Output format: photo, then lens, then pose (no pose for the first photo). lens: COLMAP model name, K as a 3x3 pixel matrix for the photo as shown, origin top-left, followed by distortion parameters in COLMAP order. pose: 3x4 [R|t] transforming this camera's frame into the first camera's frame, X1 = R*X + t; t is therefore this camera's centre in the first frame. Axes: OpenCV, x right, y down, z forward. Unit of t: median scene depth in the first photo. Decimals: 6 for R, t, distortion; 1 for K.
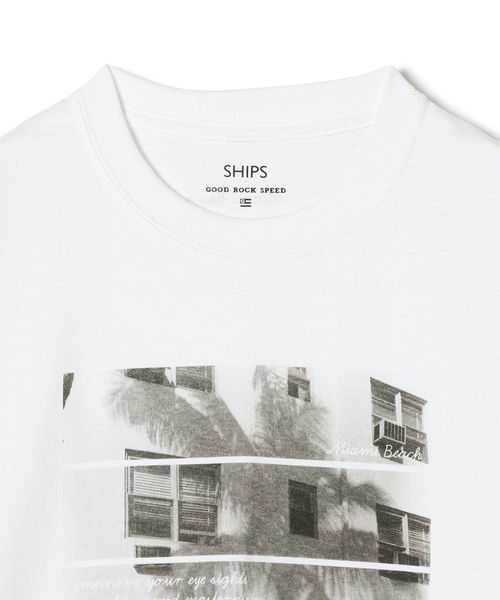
lens RADIAL K [[2339.9, 0, 249.6], [0, 2339.9, 300.1], [0, 0, 1]] dist [0.203727, 0.000000]
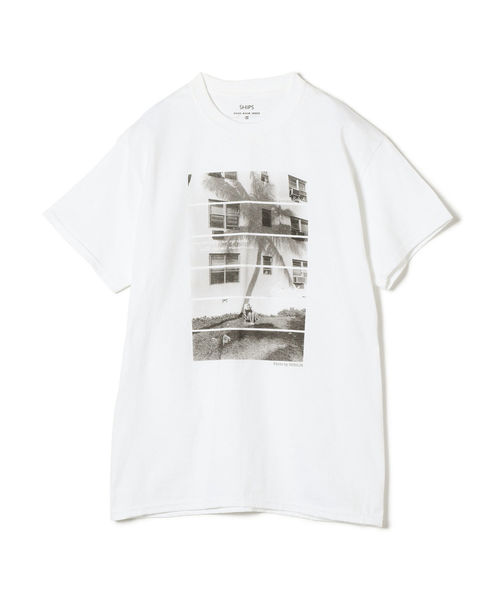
lens RADIAL K [[1427.4, 0, 247.5], [0, 1427.4, 300.7], [0, 0, 1]] dist [0.104302, 0.000000]
pose [[0.999460, -0.010499, -0.031148, 0.054875], [0.012284, 0.998258, 0.057703, 0.089120], [0.030488, -0.058055, 0.997848, -0.873440]]
